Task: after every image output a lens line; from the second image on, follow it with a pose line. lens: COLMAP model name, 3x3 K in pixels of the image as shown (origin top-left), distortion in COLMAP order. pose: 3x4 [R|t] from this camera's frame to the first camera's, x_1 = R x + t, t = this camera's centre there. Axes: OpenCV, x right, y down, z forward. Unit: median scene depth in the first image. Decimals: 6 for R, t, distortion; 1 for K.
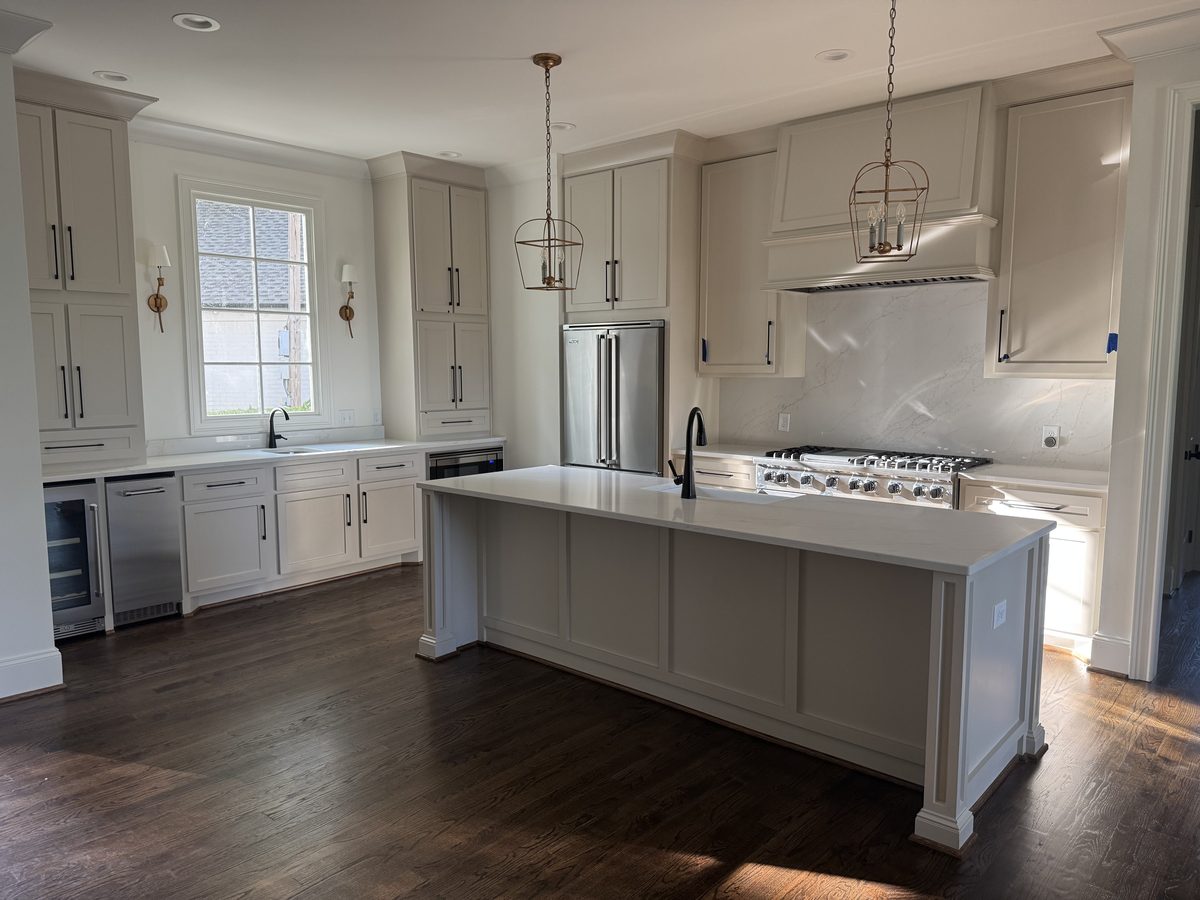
lens RADIAL K [[840.6, 0, 621.4], [0, 840.6, 462.4], [0, 0, 1]] dist [0.052148, -0.099772]
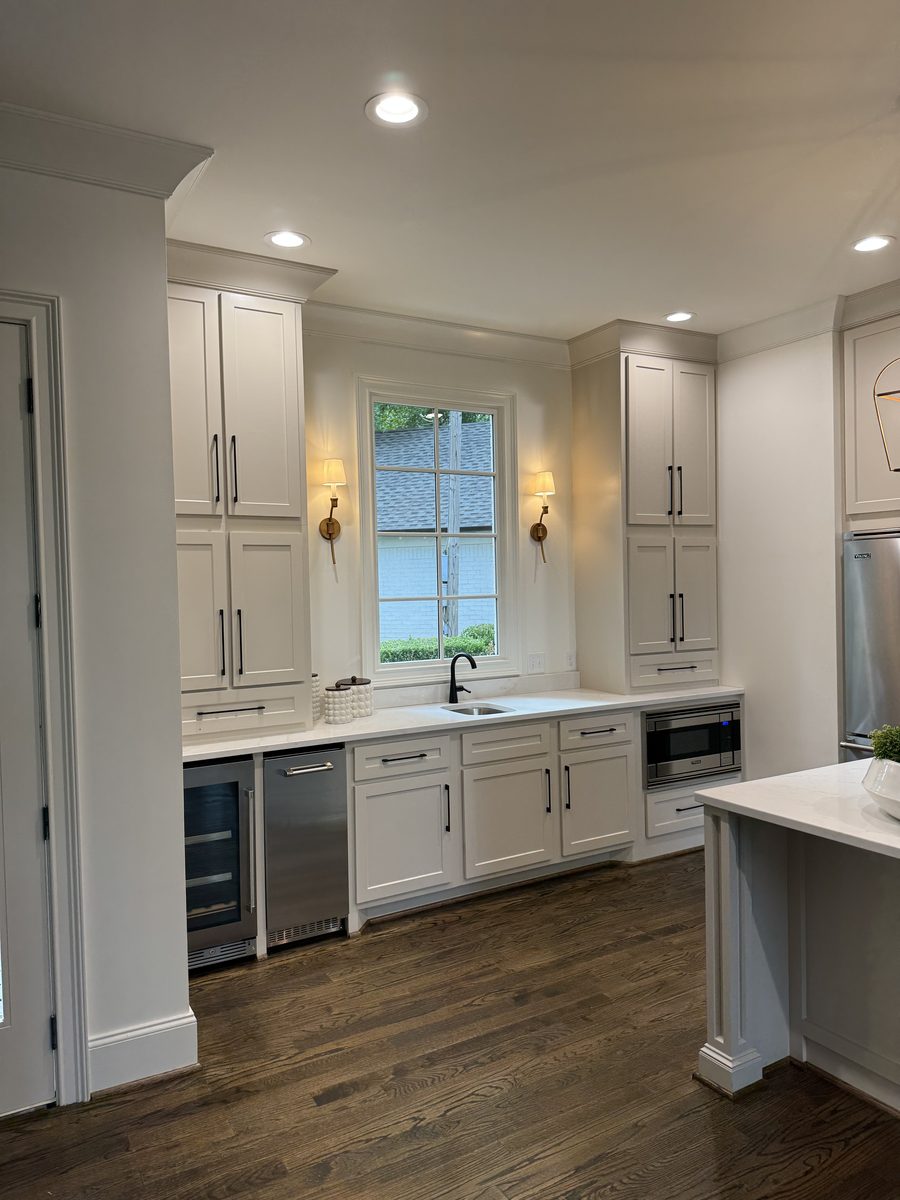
lens RADIAL K [[840.6, 0, 450.0], [0, 840.6, 600.0], [0, 0, 1]] dist [0.052148, -0.099772]
pose [[0.940845, -0.014227, -0.338538, -0.174751], [-0.017806, 0.995662, -0.091328, -0.048827], [0.338369, 0.091954, 0.936510, 0.299052]]
